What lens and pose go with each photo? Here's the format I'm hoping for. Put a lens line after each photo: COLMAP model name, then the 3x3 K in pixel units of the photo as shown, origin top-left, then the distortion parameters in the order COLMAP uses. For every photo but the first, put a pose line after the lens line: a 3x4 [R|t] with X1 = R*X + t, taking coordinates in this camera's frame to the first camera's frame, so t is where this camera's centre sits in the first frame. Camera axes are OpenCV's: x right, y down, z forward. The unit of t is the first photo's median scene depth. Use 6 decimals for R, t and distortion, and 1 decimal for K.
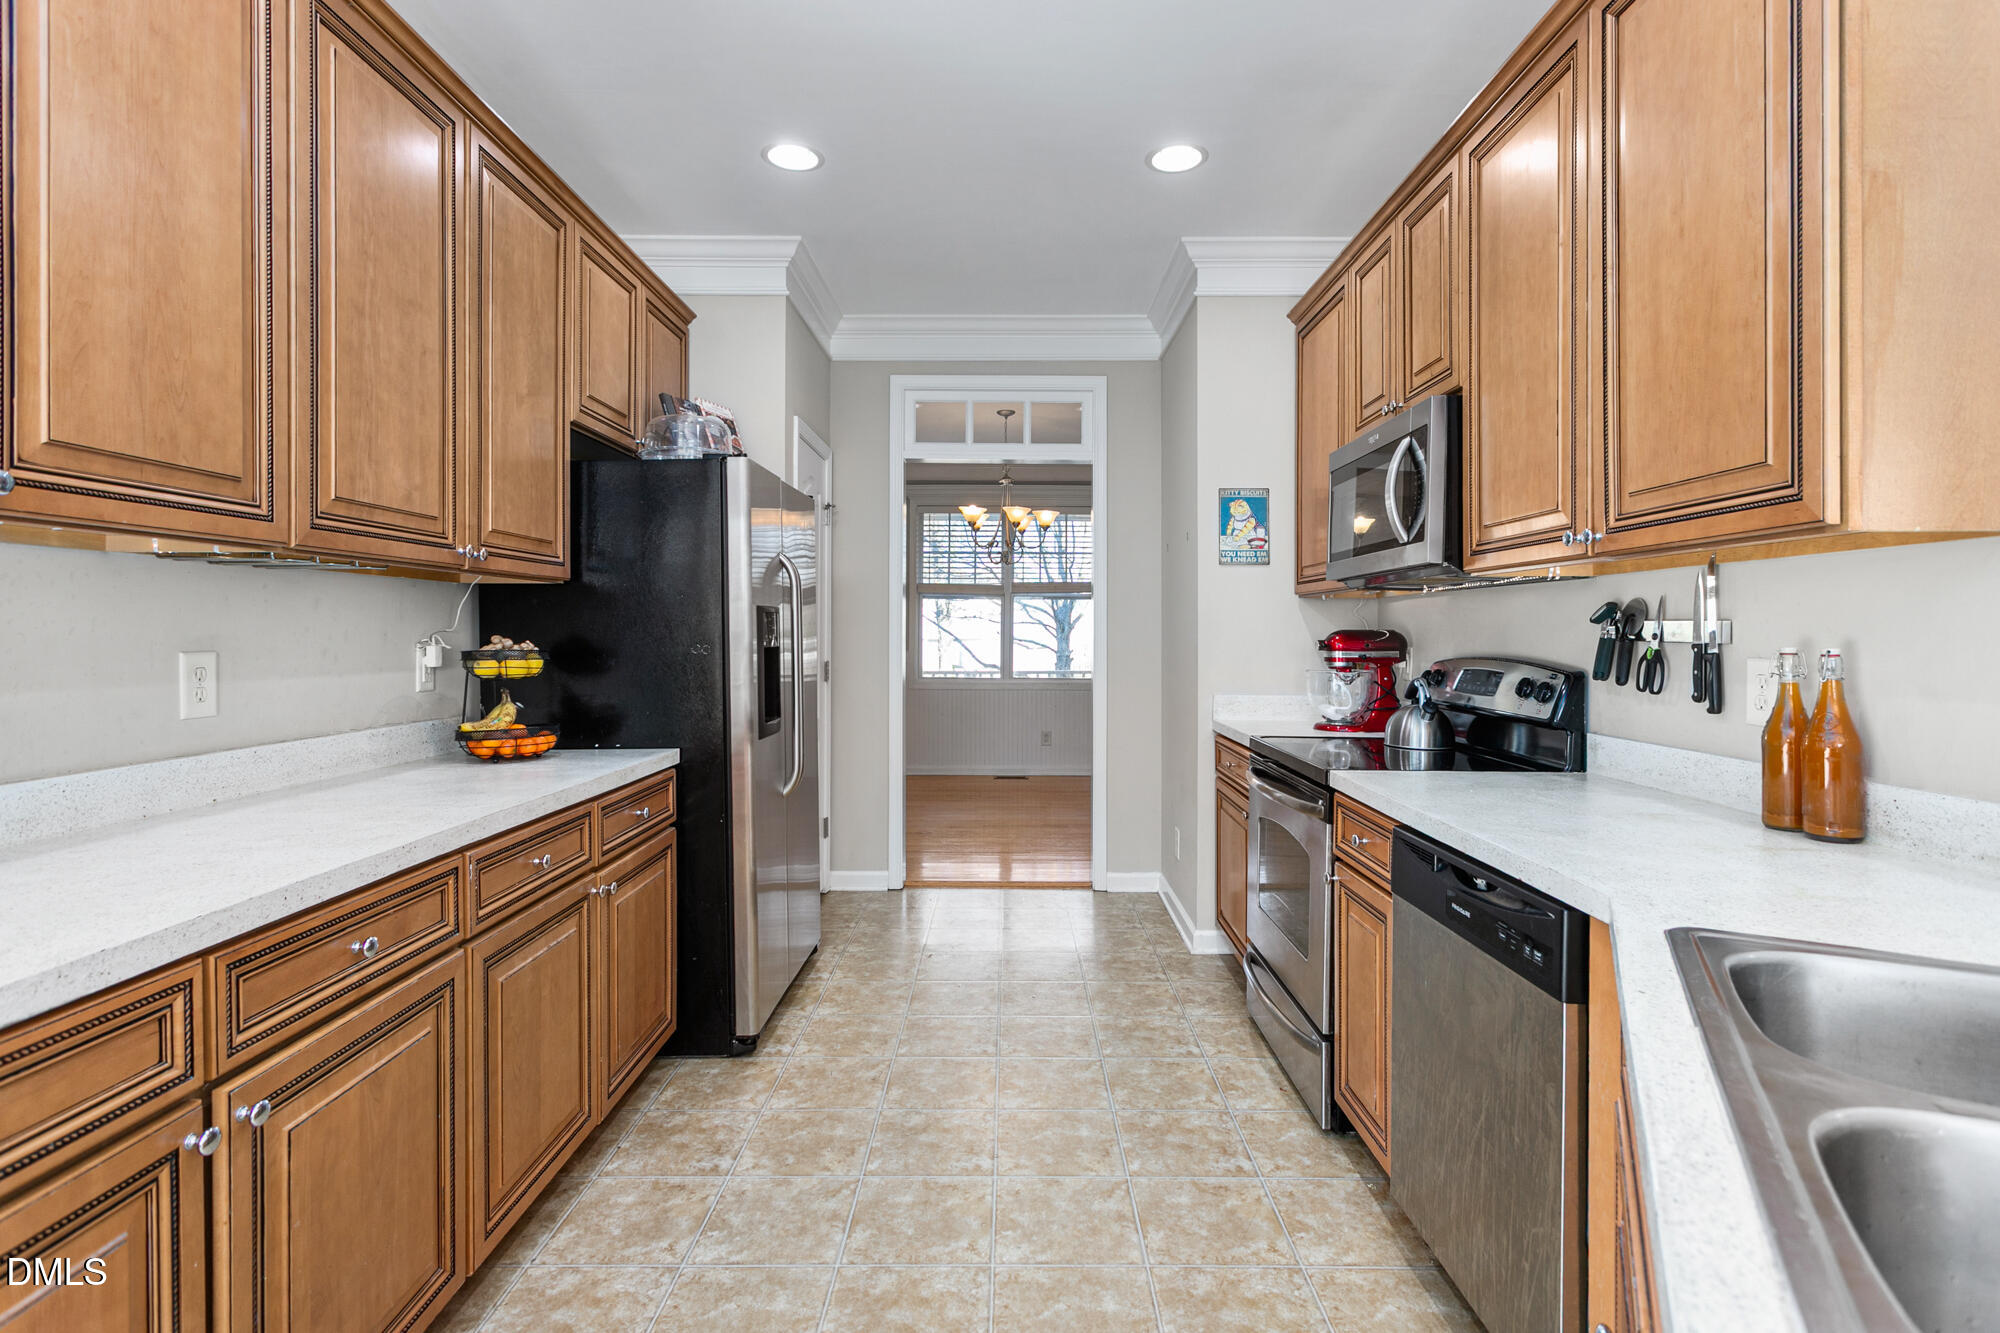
lens RADIAL K [[959.8, 0, 1011.5], [0, 959.8, 637.8], [0, 0, 1]] dist [0.003375, 0.003235]
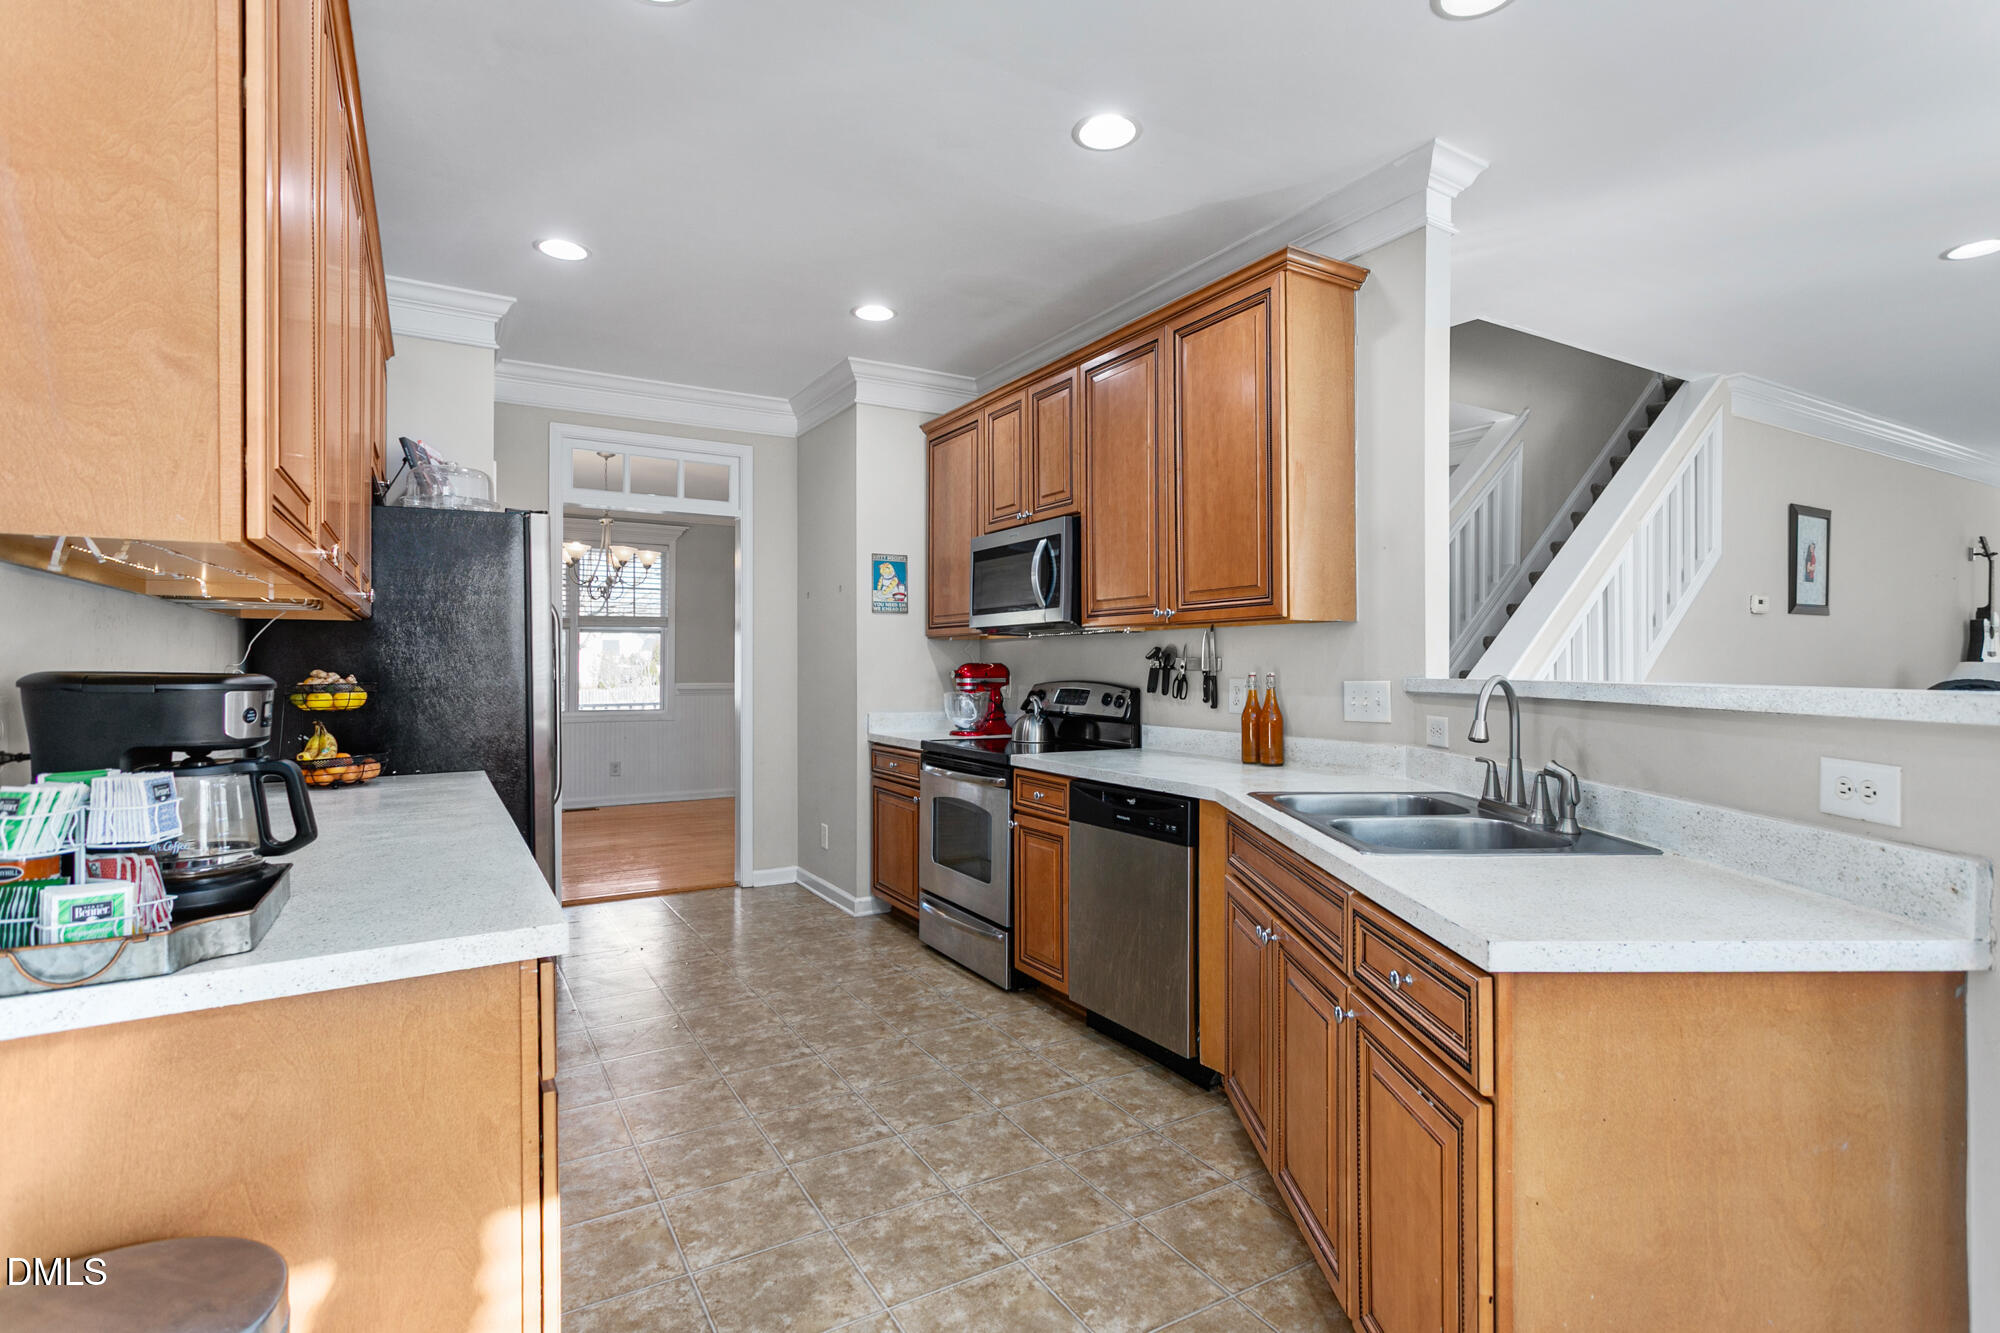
lens RADIAL K [[959.8, 0, 1003.8], [0, 959.8, 666.2], [0, 0, 1]] dist [0.003375, 0.003235]
pose [[0.859258, -0.003300, 0.511533, -0.437651], [0.004822, 0.999987, -0.001649, -0.001317], [-0.511521, 0.003883, 0.859262, -0.298721]]
